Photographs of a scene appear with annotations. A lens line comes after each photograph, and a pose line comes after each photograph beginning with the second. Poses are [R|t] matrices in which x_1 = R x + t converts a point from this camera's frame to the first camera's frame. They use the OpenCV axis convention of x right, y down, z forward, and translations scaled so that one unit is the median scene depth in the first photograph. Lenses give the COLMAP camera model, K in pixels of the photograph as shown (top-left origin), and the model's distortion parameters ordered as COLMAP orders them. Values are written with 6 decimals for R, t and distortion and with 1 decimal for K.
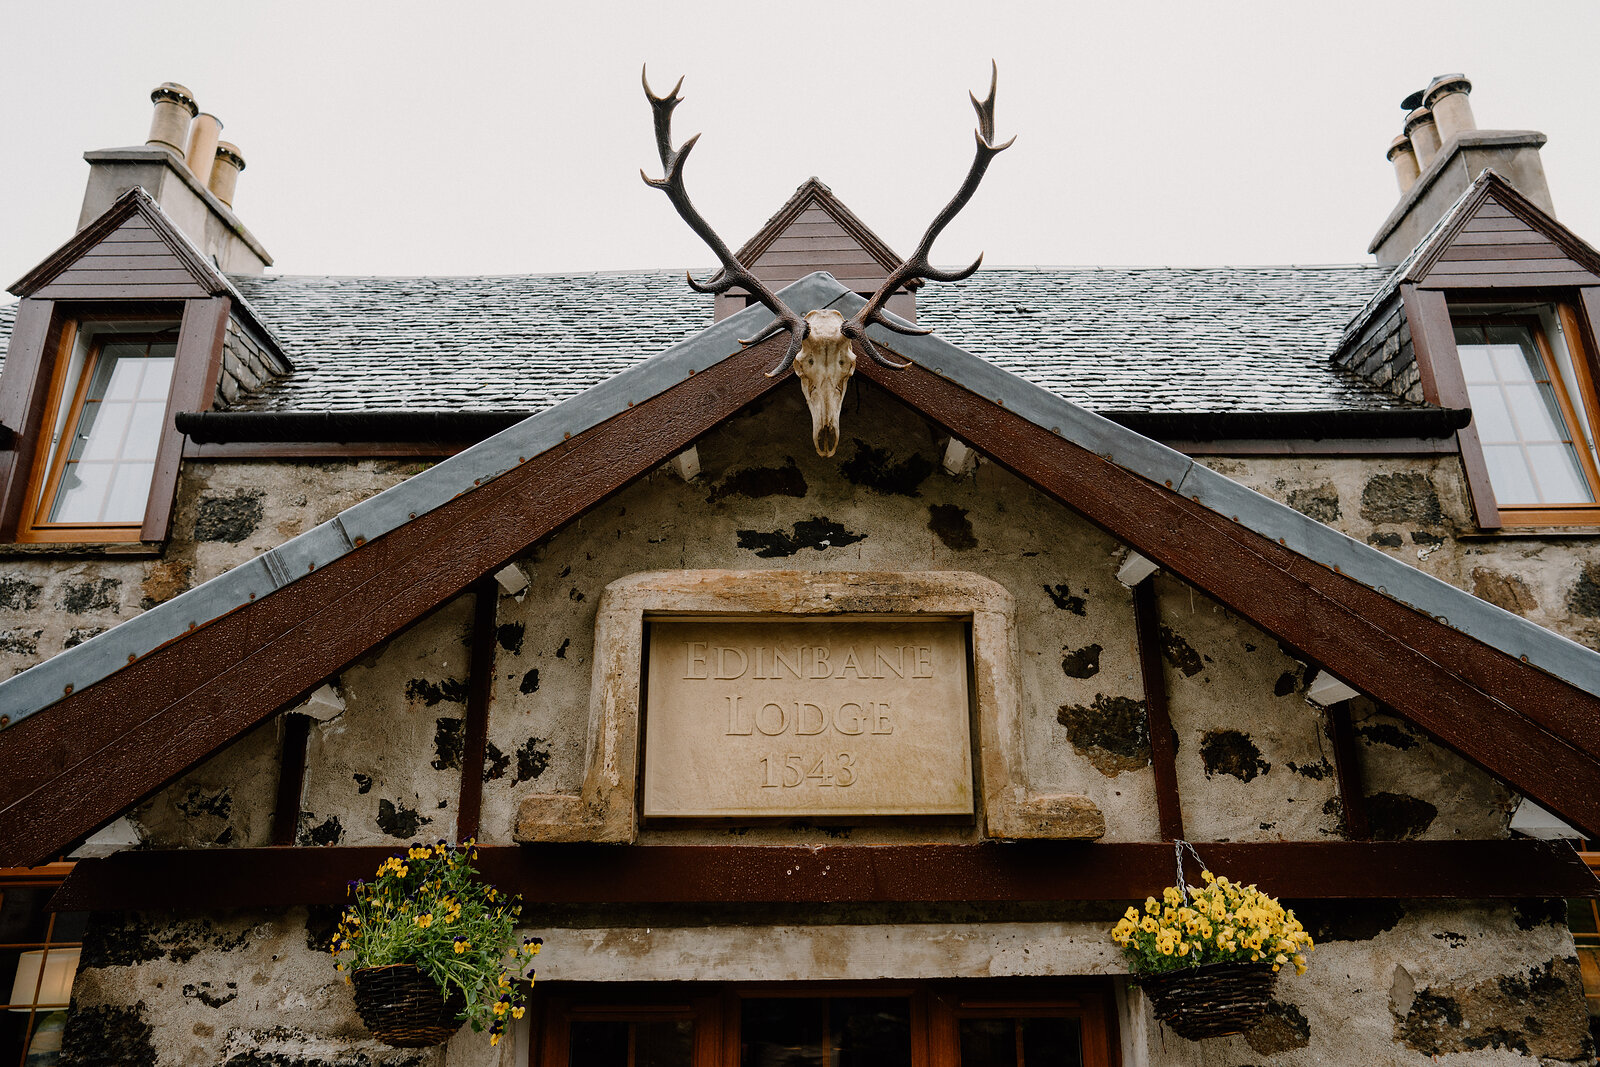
lens RADIAL K [[1053.6, 0, 800.0], [0, 1053.6, 533.5], [0, 0, 1]] dist [0.000134, 0.000057]
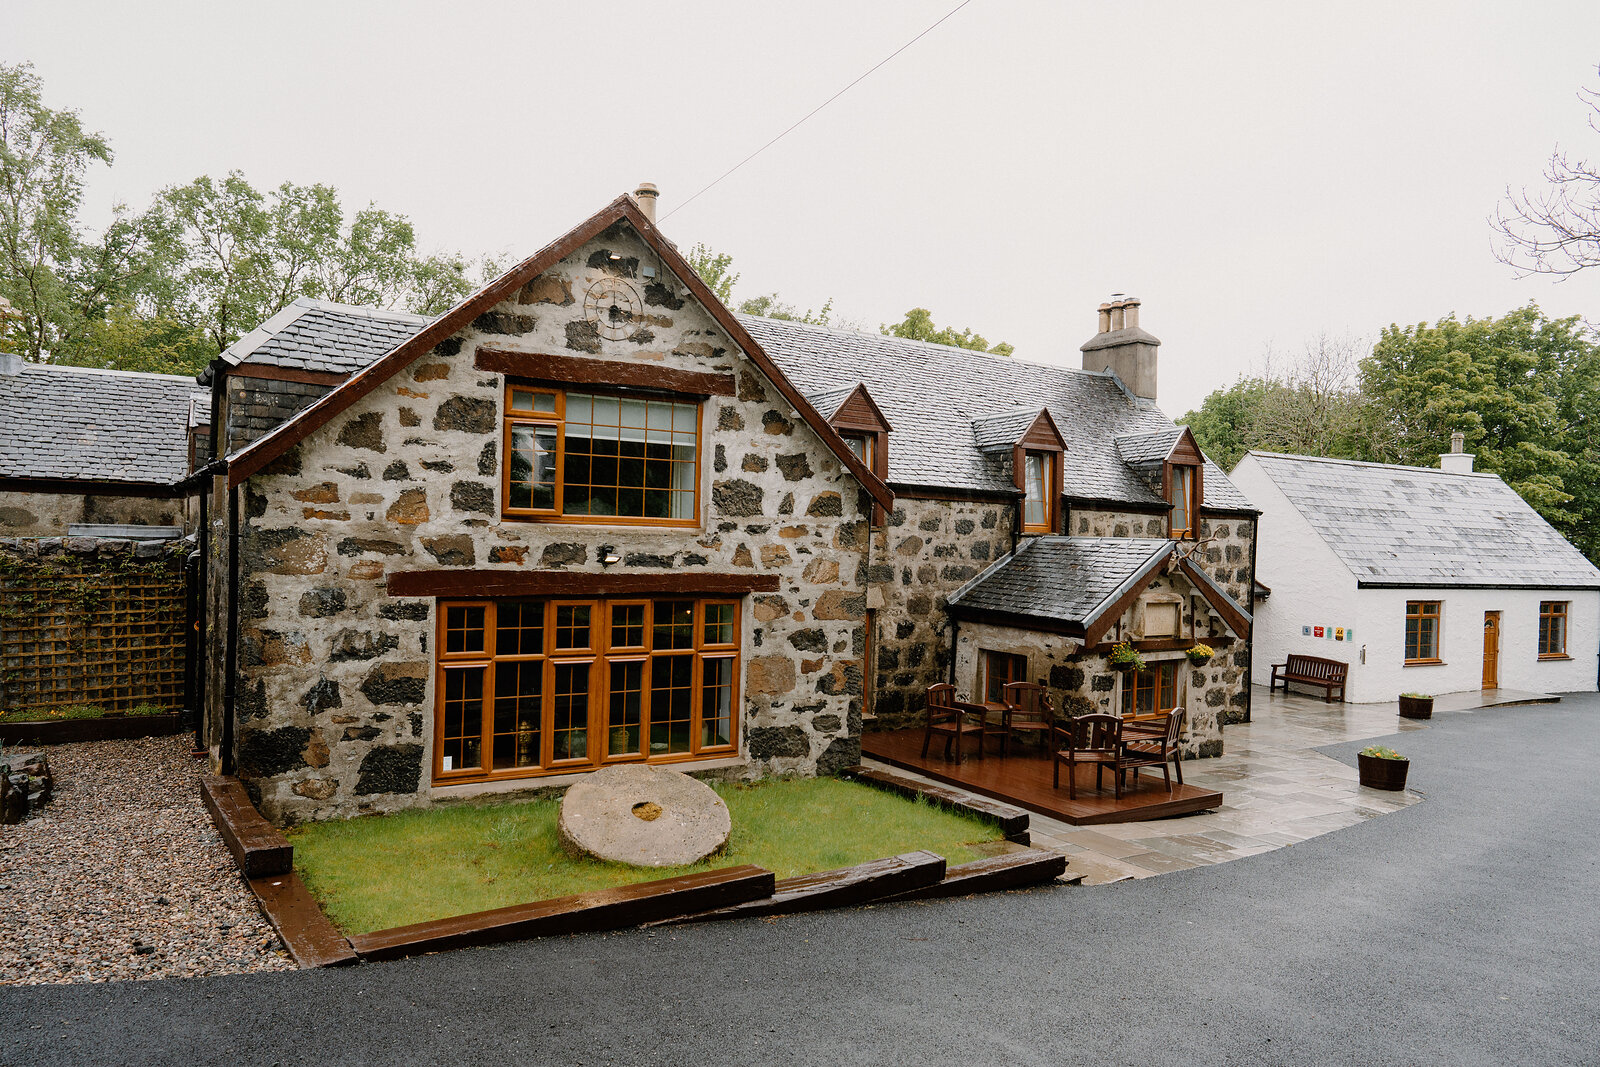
lens RADIAL K [[1053.6, 0, 800.0], [0, 1053.6, 533.5], [0, 0, 1]] dist [0.000134, 0.000057]
pose [[0.823023, 0.035063, 0.566925, -4.957951], [-0.206534, 0.948247, 0.241186, -1.276370], [-0.529128, -0.315591, 0.787671, -2.403894]]
